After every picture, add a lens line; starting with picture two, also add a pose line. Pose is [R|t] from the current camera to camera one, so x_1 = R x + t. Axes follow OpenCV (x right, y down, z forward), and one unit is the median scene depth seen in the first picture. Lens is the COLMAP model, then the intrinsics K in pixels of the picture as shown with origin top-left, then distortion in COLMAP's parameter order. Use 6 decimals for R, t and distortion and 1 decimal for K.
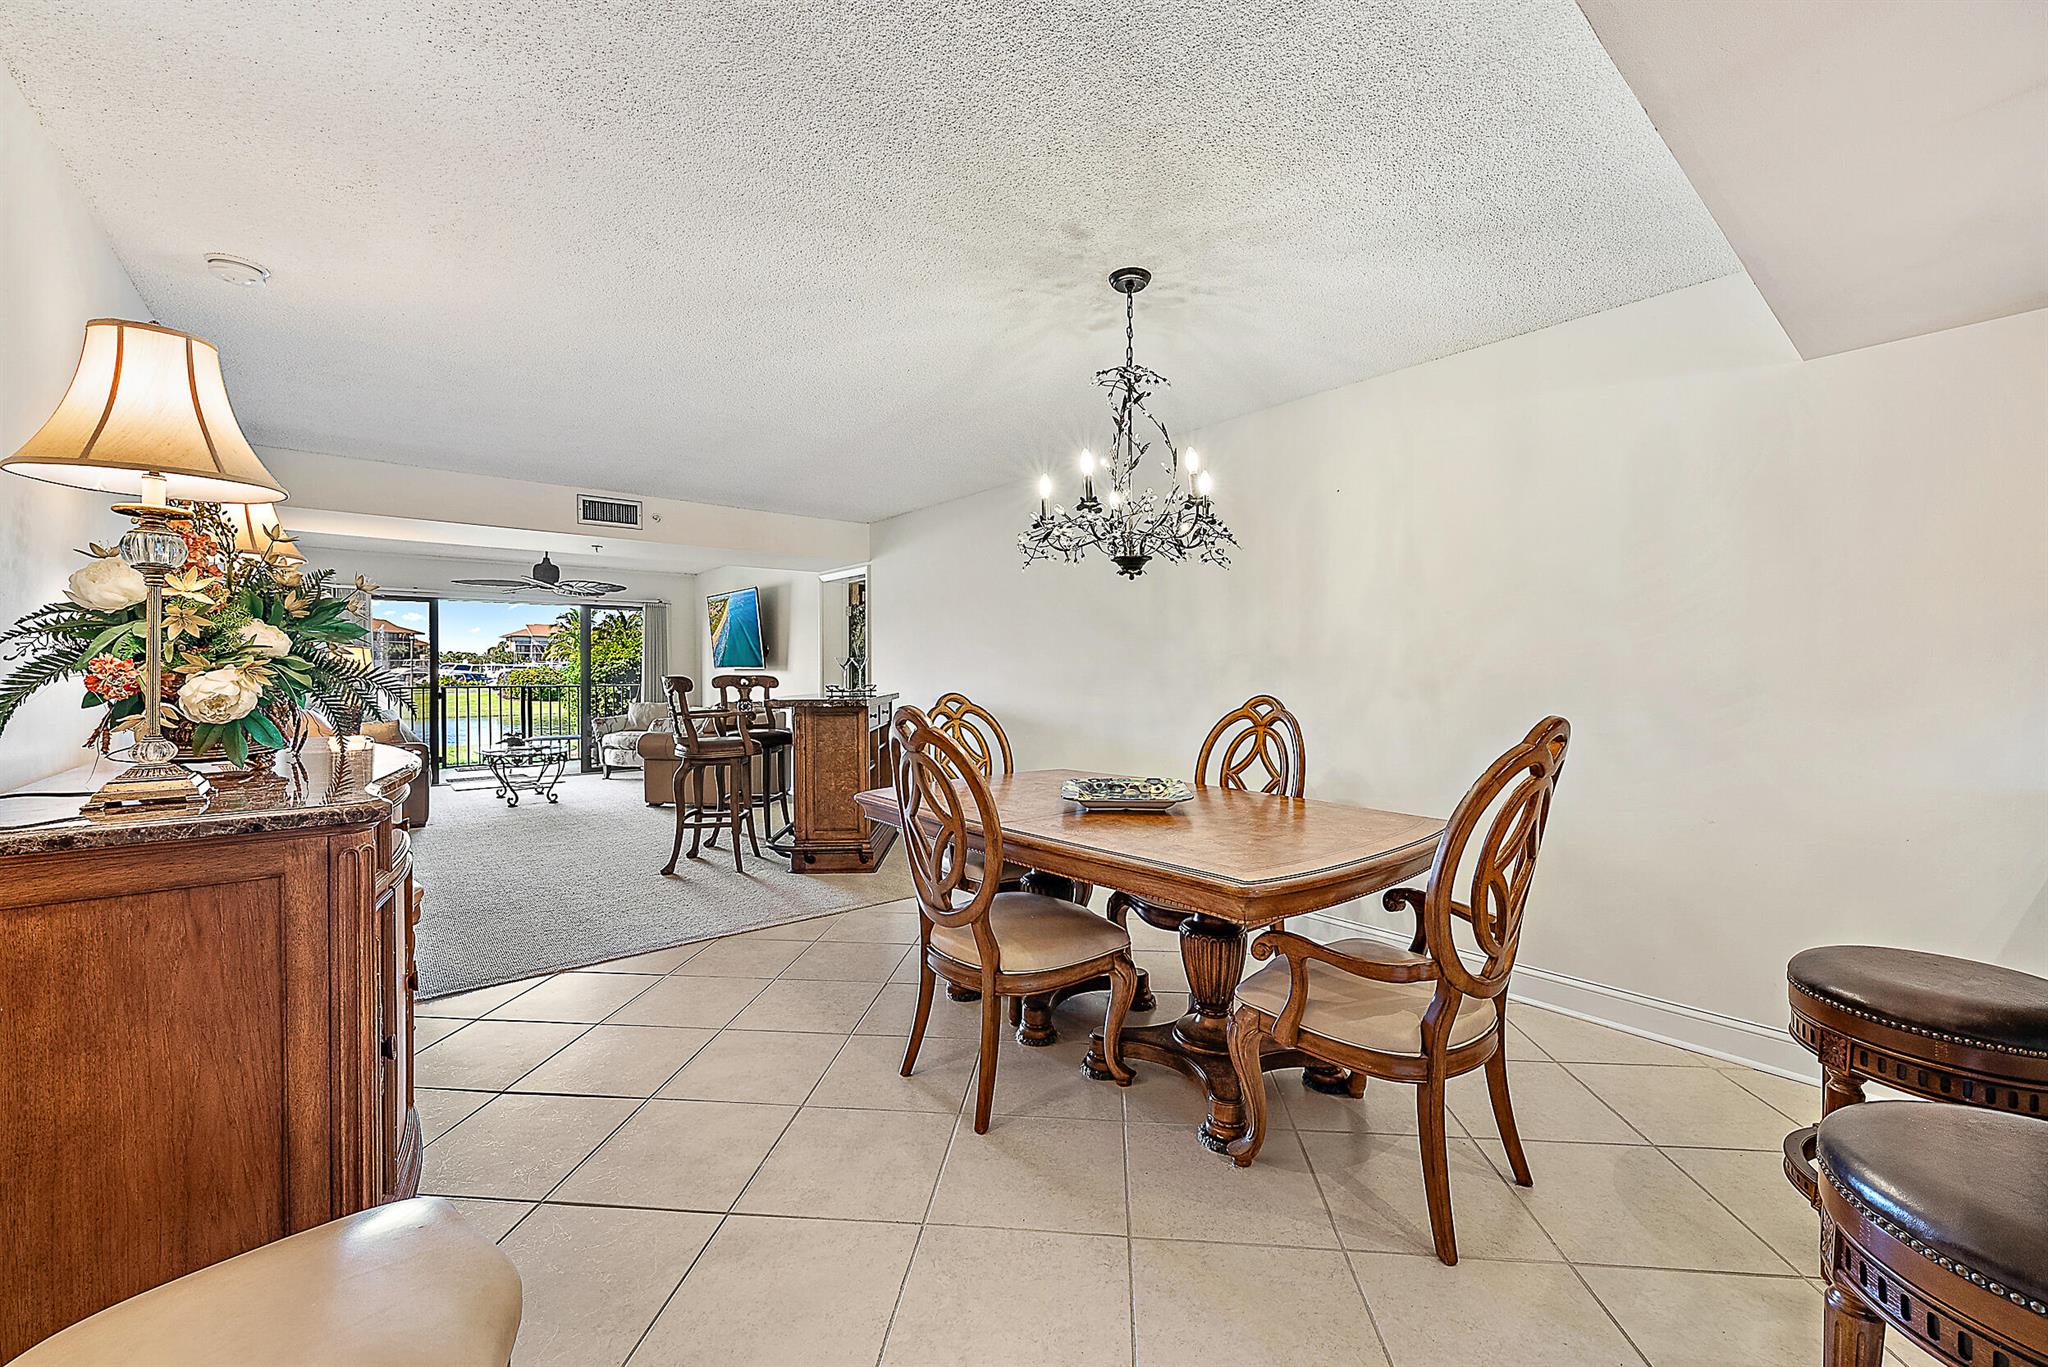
lens RADIAL K [[815.2, 0, 1015.5], [0, 815.2, 684.9], [0, 0, 1]] dist [0.002193, -0.000917]
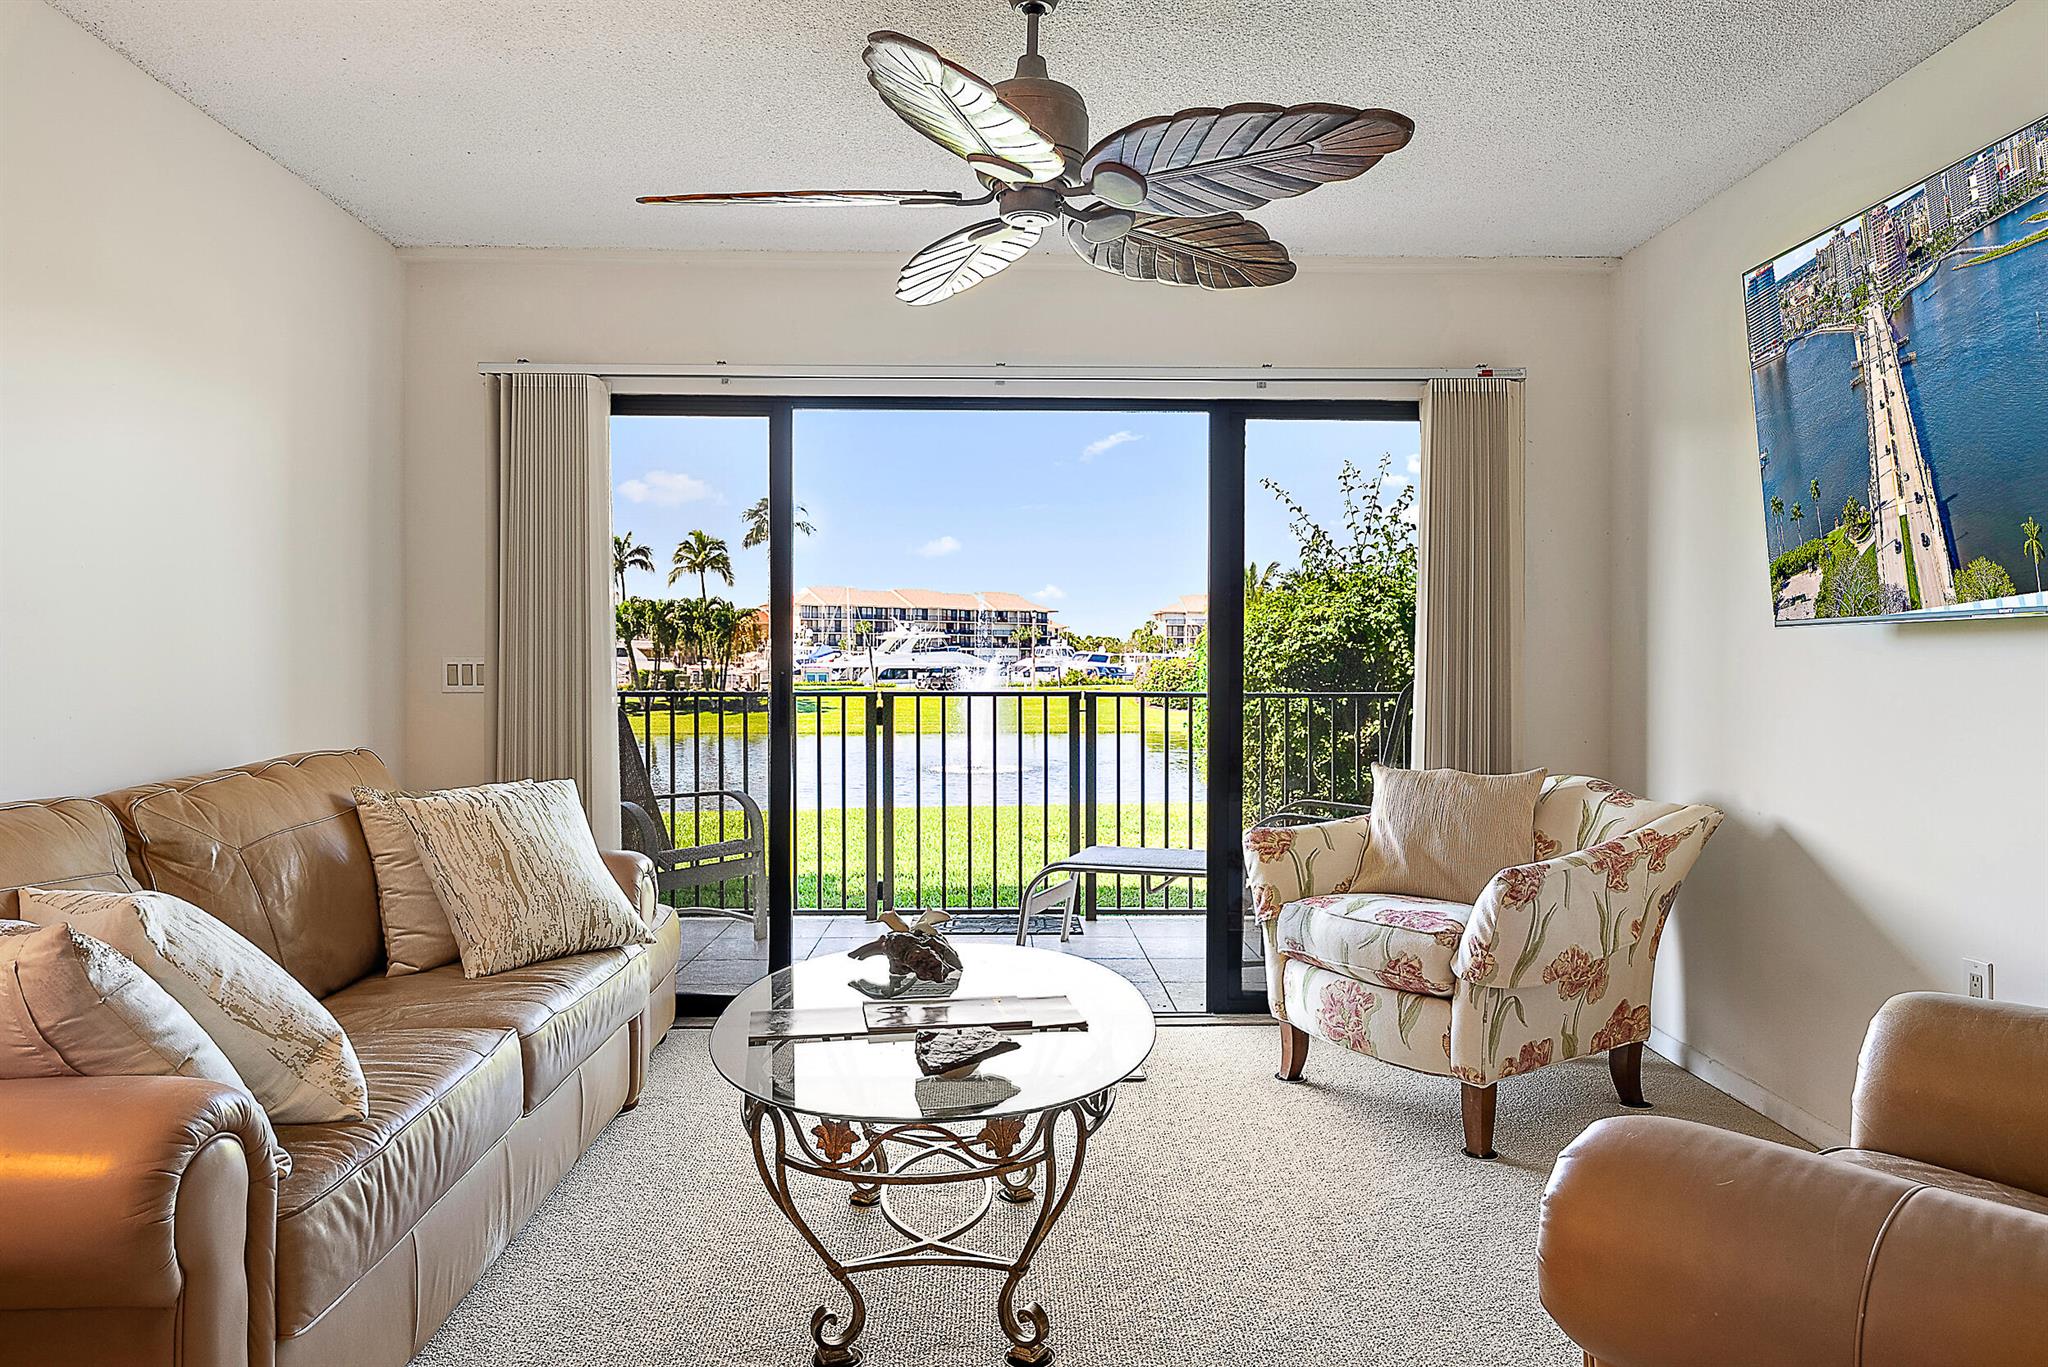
lens RADIAL K [[1368.8, 0, 1032.8], [0, 1368.8, 675.7], [0, 0, 1]] dist [-0.002481, -0.000463]
pose [[0.798197, 0.005916, -0.602367, -0.317655], [-0.010810, 0.999931, -0.004503, -0.003971], [0.602299, 0.010106, 0.798206, 0.625889]]
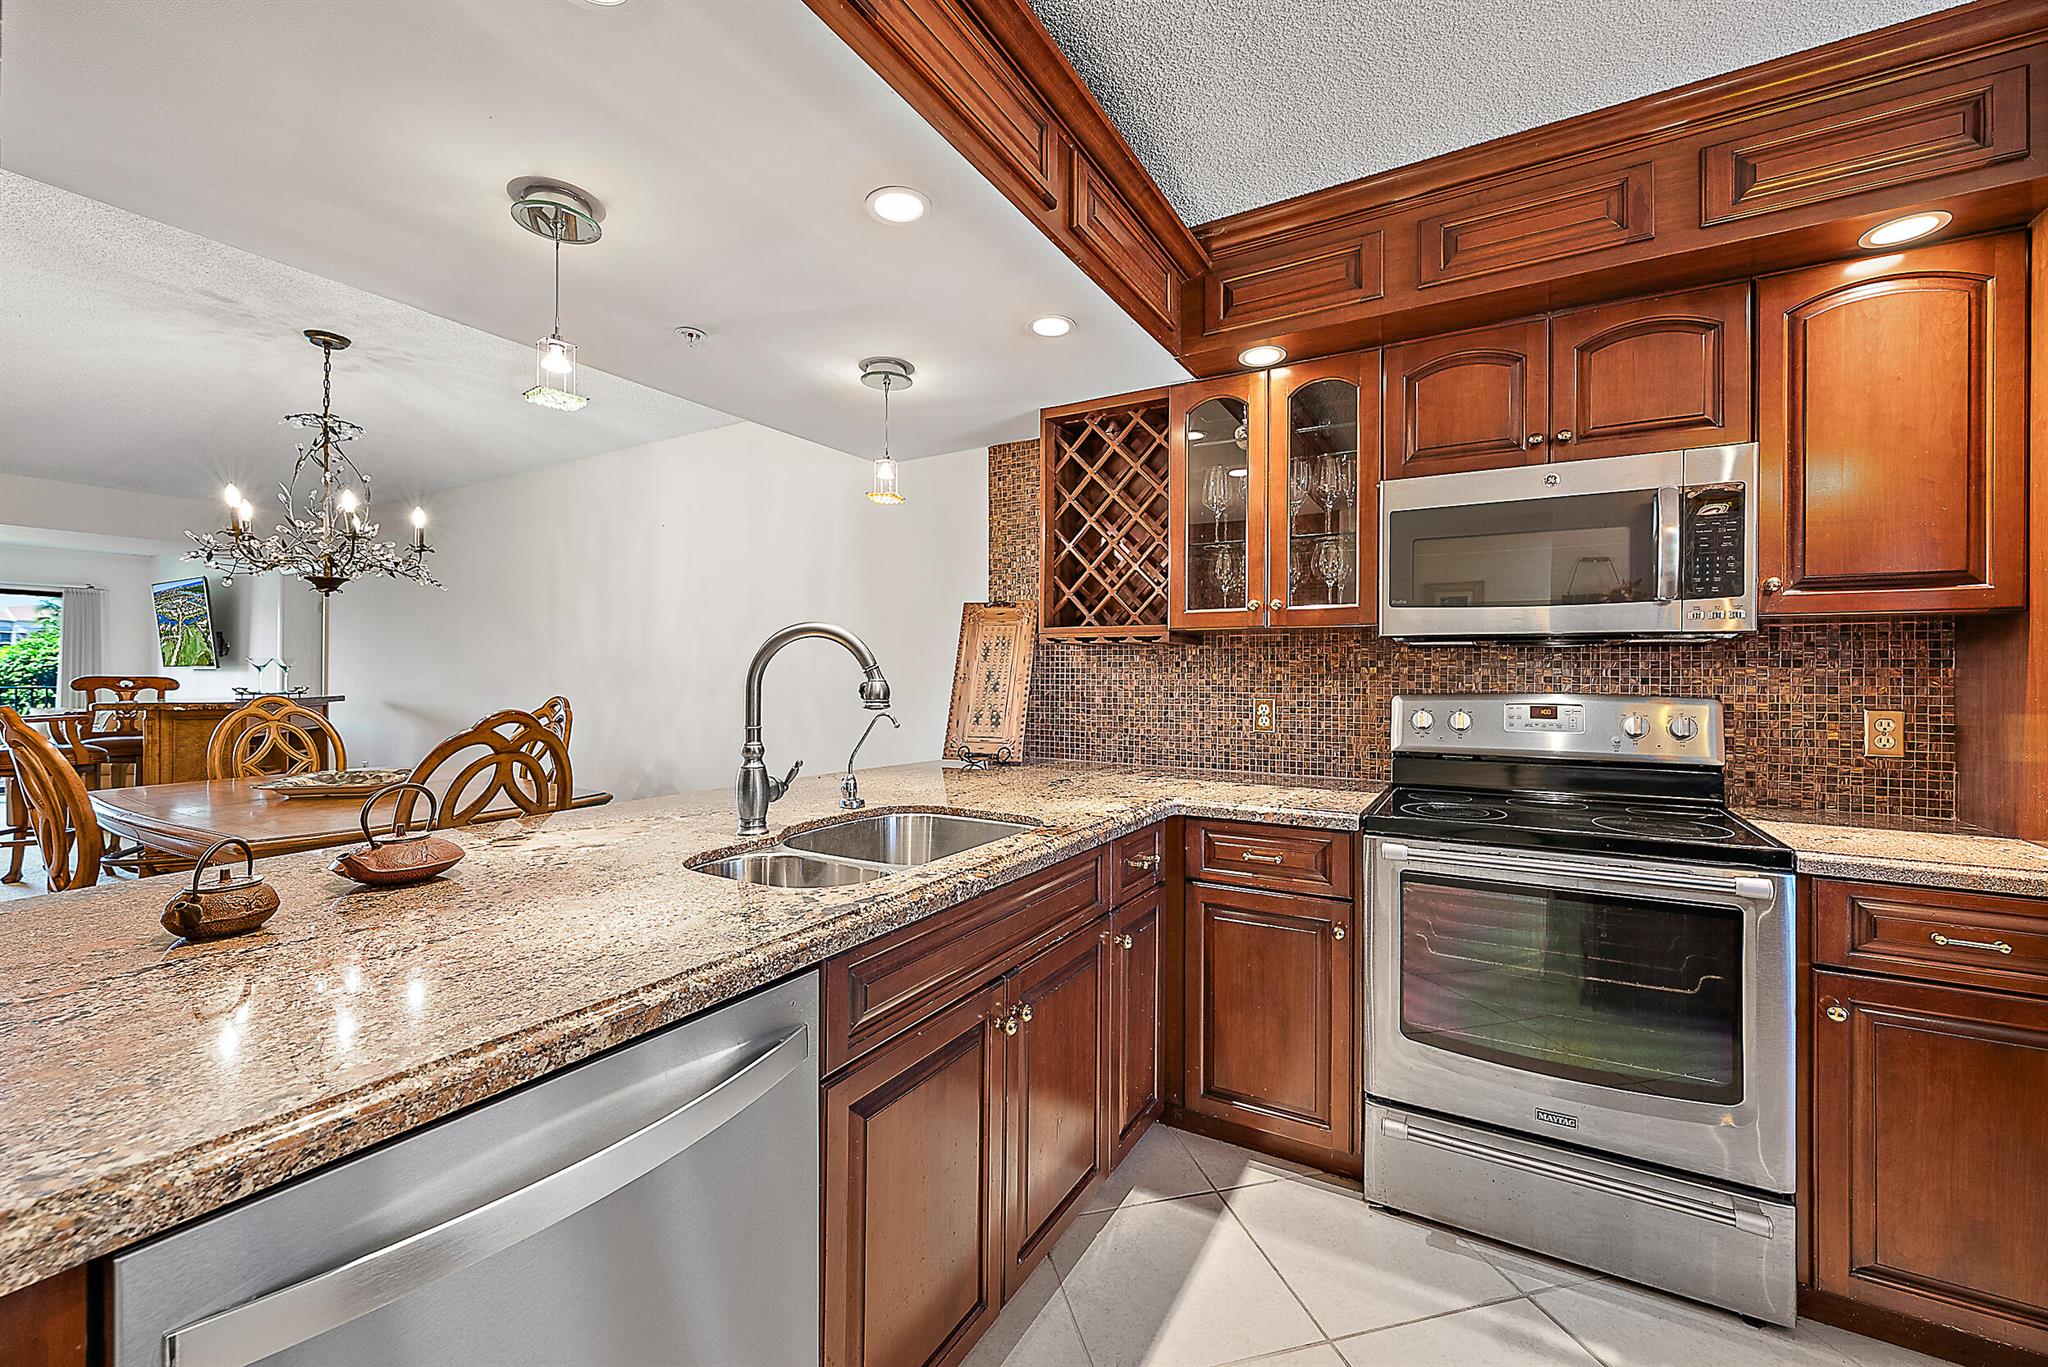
lens RADIAL K [[815.2, 0, 1015.5], [0, 815.2, 675.9], [0, 0, 1]] dist [0.002193, -0.000917]
pose [[0.937918, 0.002119, 0.346851, 0.180368], [0.001746, 0.999940, -0.010832, -0.000435], [-0.346853, 0.010765, 0.937858, -0.117755]]
